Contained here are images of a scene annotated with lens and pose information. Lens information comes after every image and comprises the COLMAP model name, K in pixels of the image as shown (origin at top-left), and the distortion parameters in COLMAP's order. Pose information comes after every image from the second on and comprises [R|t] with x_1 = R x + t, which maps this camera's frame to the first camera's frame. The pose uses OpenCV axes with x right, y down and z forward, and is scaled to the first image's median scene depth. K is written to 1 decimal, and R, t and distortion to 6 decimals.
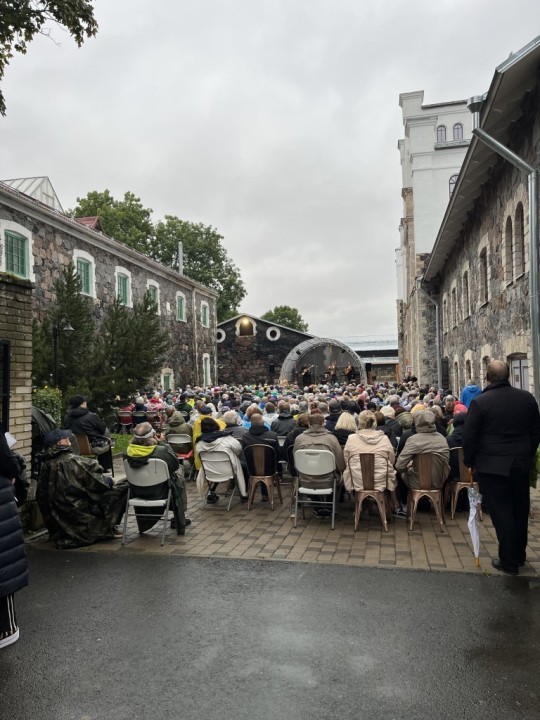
lens RADIAL K [[541.9, 0, 275.5], [0, 541.9, 361.1], [0, 0, 1]] dist [0.077338, -0.105796]
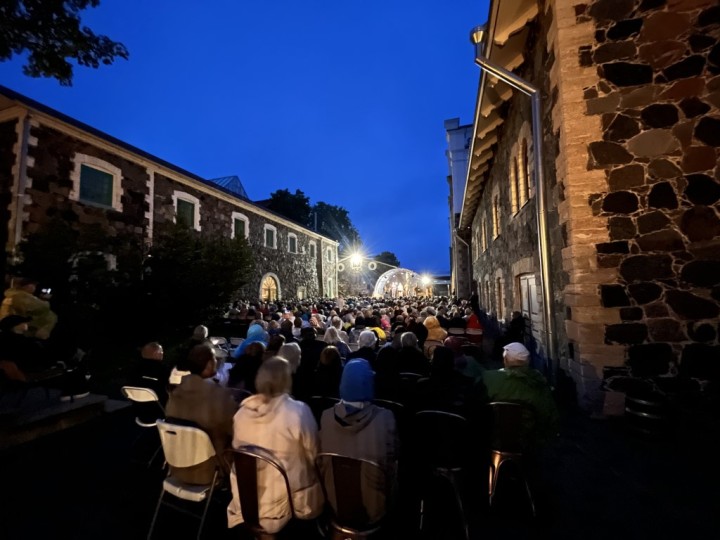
lens RADIAL K [[291.9, 0, 361.8], [0, 291.9, 270.5], [0, 0, 1]] dist [-0.002355, 0.000003]
pose [[0.996214, -0.002771, -0.086886, 0.091541], [-0.000886, 0.999116, -0.042022, 0.002781], [0.086926, 0.041939, 0.995332, 0.213295]]
